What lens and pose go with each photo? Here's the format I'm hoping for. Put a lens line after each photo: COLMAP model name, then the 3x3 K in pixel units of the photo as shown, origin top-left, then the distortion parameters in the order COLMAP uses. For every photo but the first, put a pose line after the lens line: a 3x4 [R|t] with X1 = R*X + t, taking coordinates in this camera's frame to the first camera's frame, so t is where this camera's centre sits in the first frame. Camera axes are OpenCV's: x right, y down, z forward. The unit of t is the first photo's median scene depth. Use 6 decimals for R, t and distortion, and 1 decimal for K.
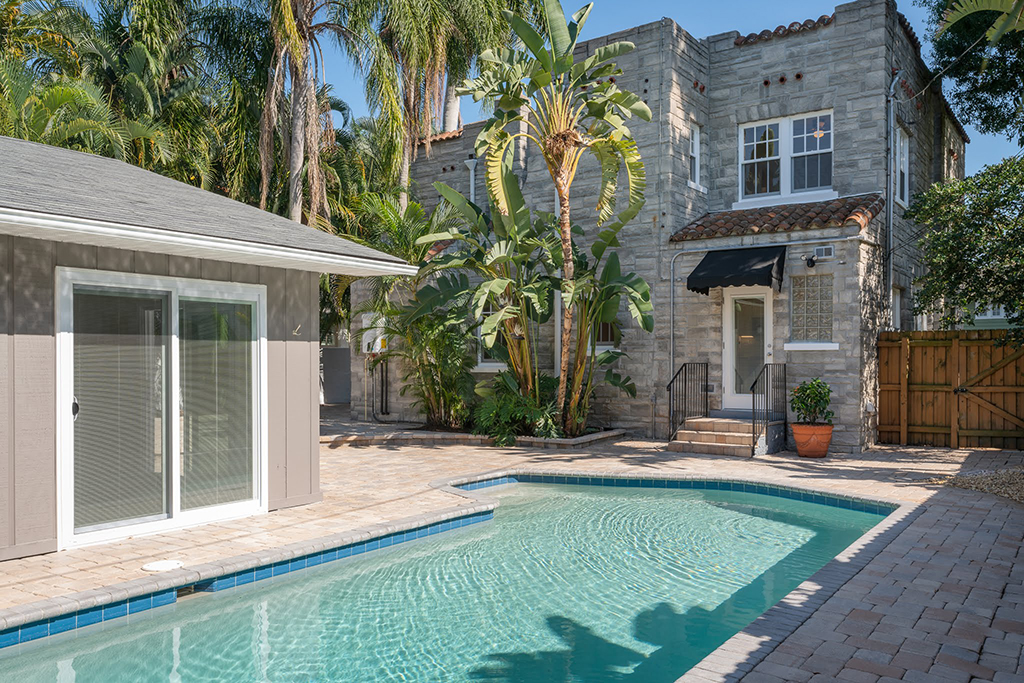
lens RADIAL K [[845.3, 0, 513.2], [0, 845.3, 350.6], [0, 0, 1]] dist [0.005413, 0.008388]
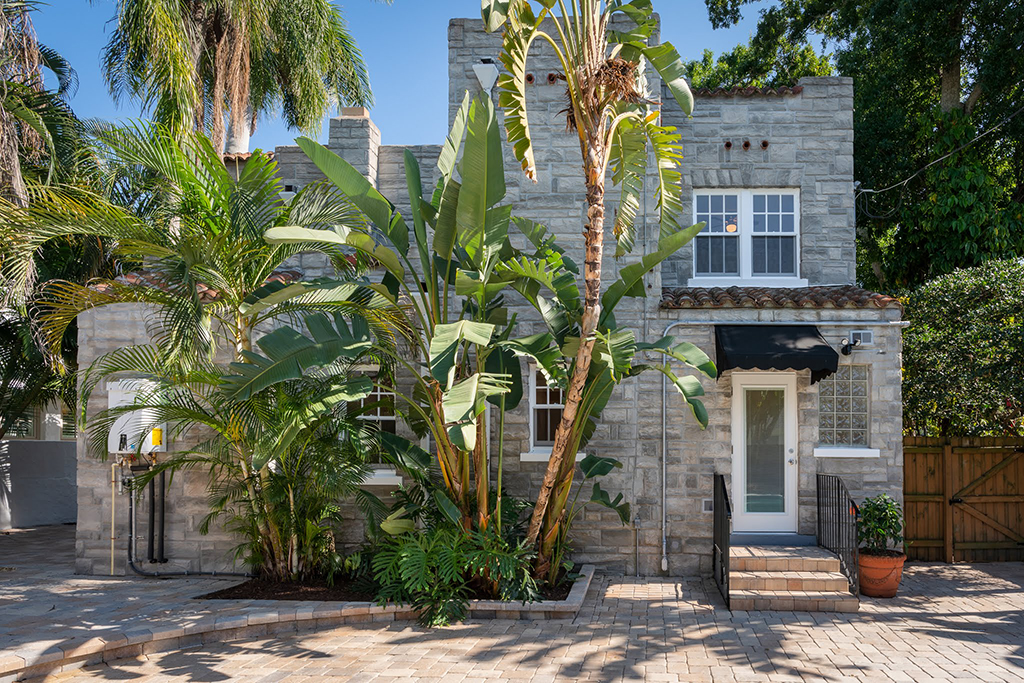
lens RADIAL K [[556.7, 0, 580.4], [0, 556.7, 445.8], [0, 0, 1]] dist [-0.011506, 0.001556]
pose [[0.838696, 0.012542, 0.544455, -0.139482], [-0.013569, 0.999906, -0.002132, -0.006241], [-0.544431, -0.005599, 0.838787, 0.640596]]
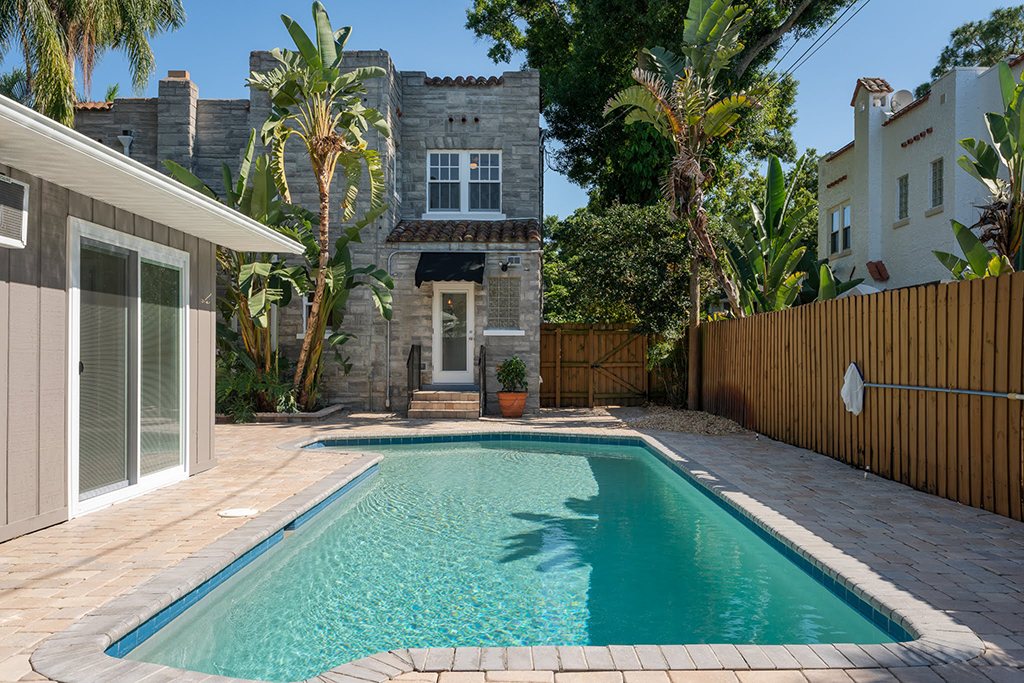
lens RADIAL K [[818.3, 0, 515.6], [0, 818.3, 334.4], [0, 0, 1]] dist [0.002785, 0.001806]
pose [[0.803537, 0.020852, 0.594890, -0.347217], [-0.008911, 0.999696, -0.023005, 0.024275], [-0.595189, 0.013184, 0.803478, -0.011366]]
